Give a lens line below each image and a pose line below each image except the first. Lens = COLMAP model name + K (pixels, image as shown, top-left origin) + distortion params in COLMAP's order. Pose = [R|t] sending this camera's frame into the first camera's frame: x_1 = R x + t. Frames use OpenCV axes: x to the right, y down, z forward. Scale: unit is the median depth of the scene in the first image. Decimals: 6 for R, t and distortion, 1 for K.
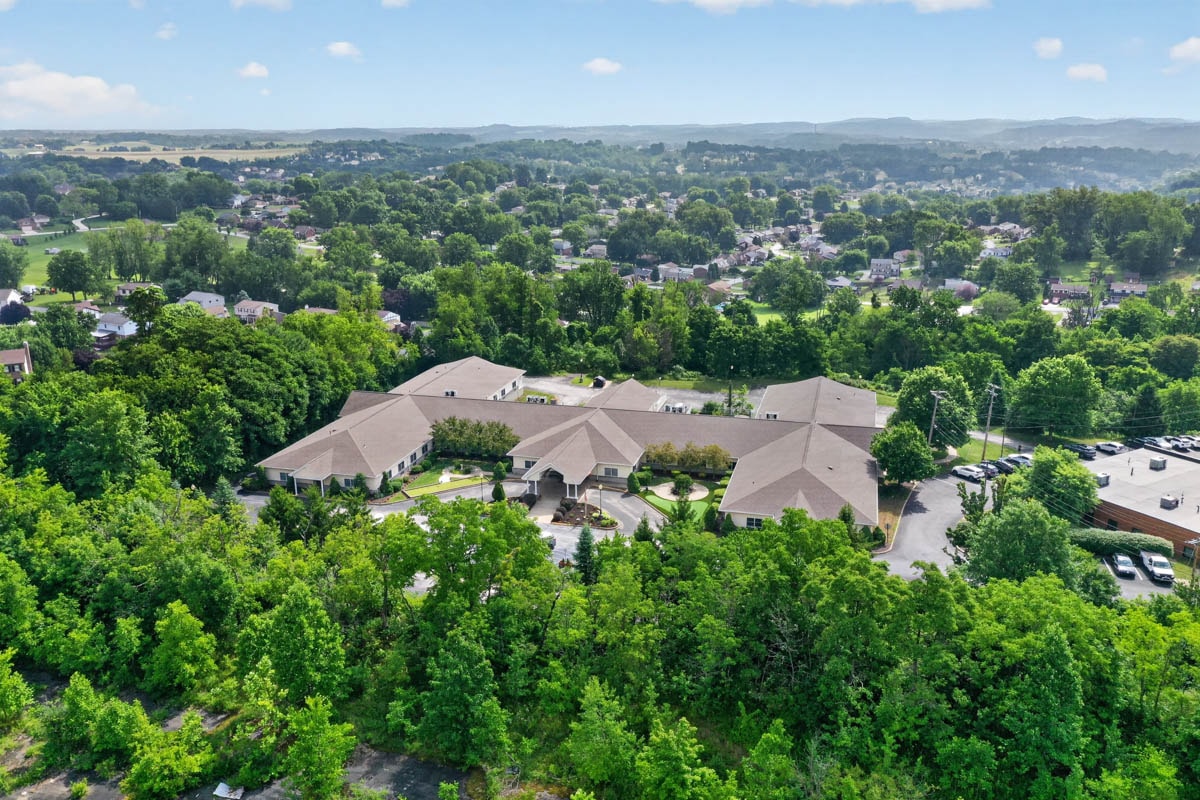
lens RADIAL K [[959.7, 0, 600.0], [0, 959.7, 400.0], [0, 0, 1]] dist [0.016568, -0.000225]
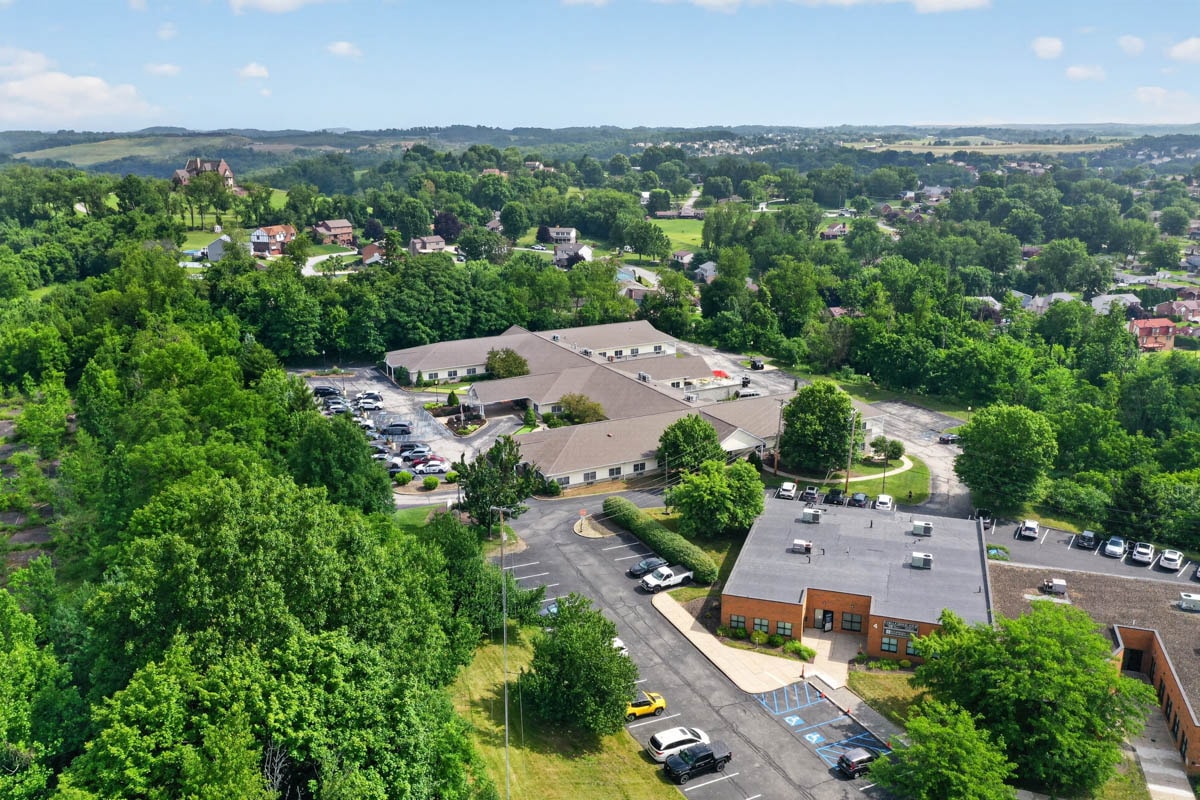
lens RADIAL K [[959.7, 0, 600.0], [0, 959.7, 400.0], [0, 0, 1]] dist [0.016568, -0.000225]
pose [[0.670215, 0.202897, -0.713894, 0.792587], [-0.198835, 0.975829, 0.090673, -0.052146], [0.715036, 0.081177, 0.694358, 0.169645]]
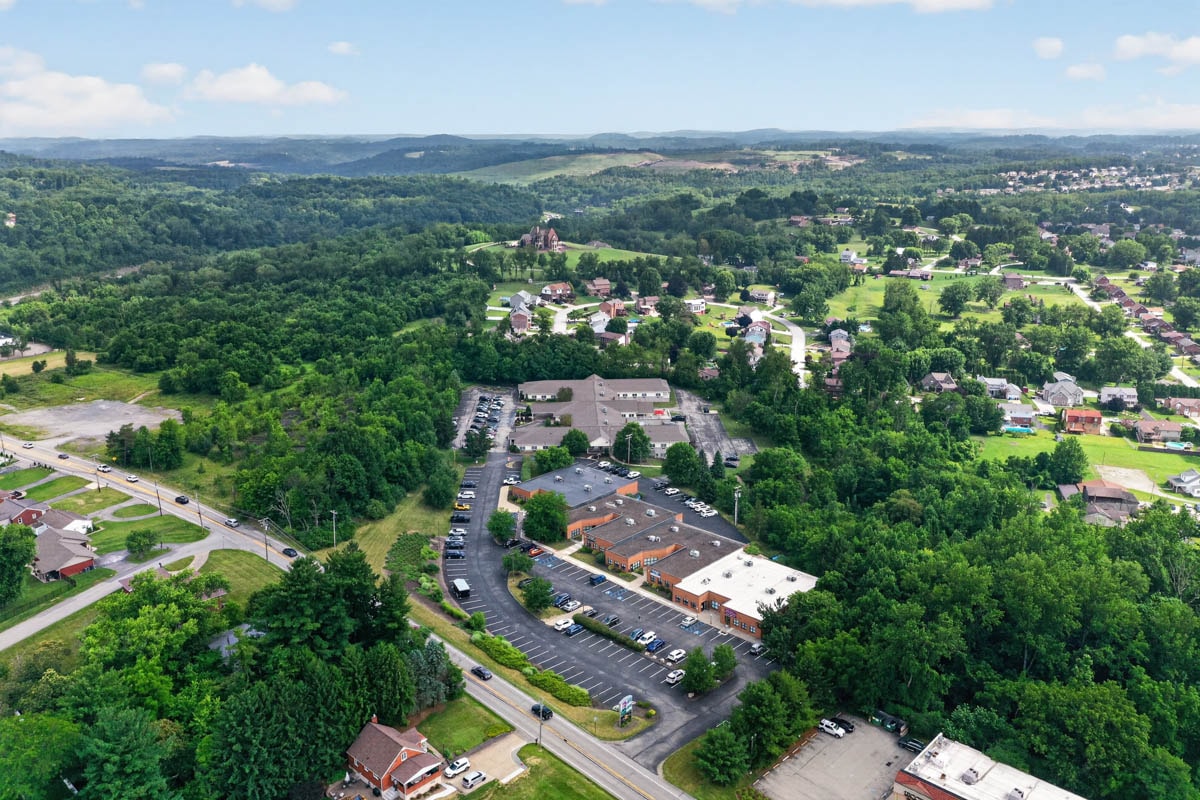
lens RADIAL K [[959.7, 0, 600.0], [0, 959.7, 400.0], [0, 0, 1]] dist [0.016568, -0.000225]
pose [[0.295935, 0.265301, -0.917626, 2.102759], [-0.256046, 0.947532, 0.191372, -0.435287], [0.920252, 0.178321, 0.348337, 0.140719]]
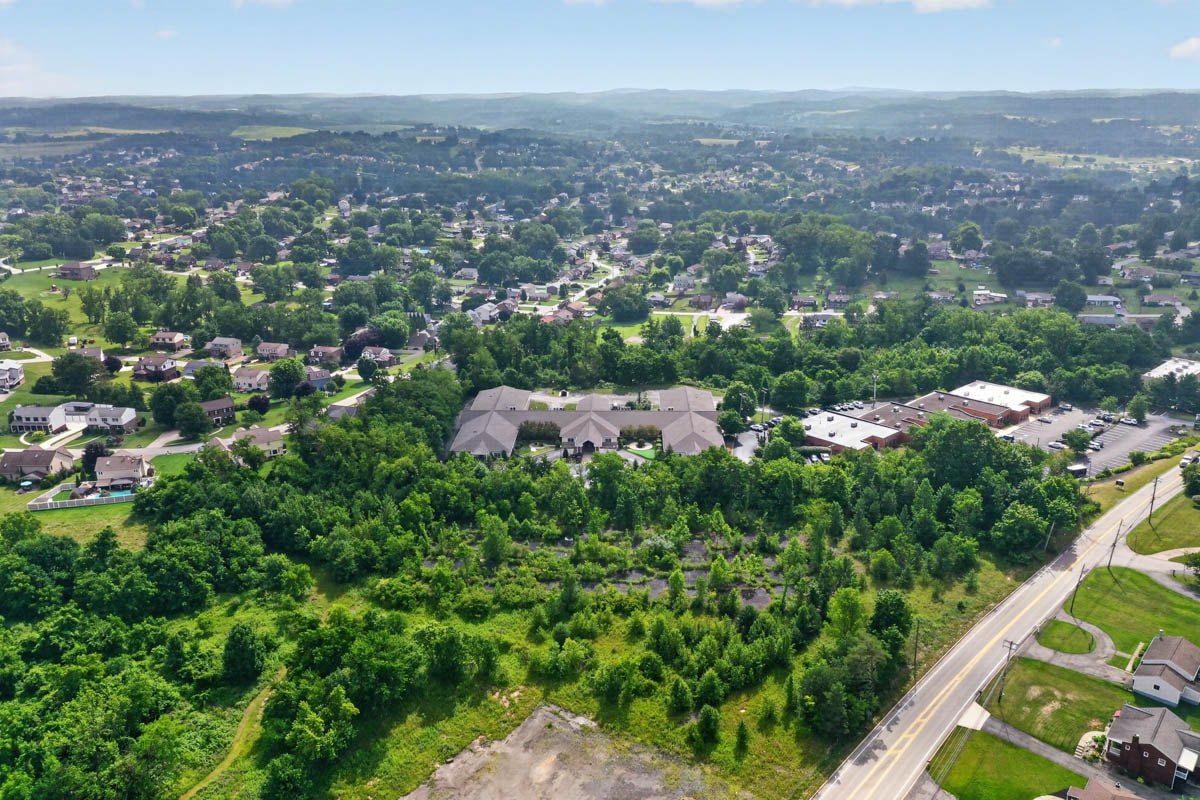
lens RADIAL K [[959.7, 0, 600.0], [0, 959.7, 400.0], [0, 0, 1]] dist [0.016568, -0.000225]
pose [[0.972813, -0.071667, 0.220223, -0.412726], [0.063927, 0.997067, 0.042084, -0.095373], [-0.222593, -0.026862, 0.974541, -0.985056]]
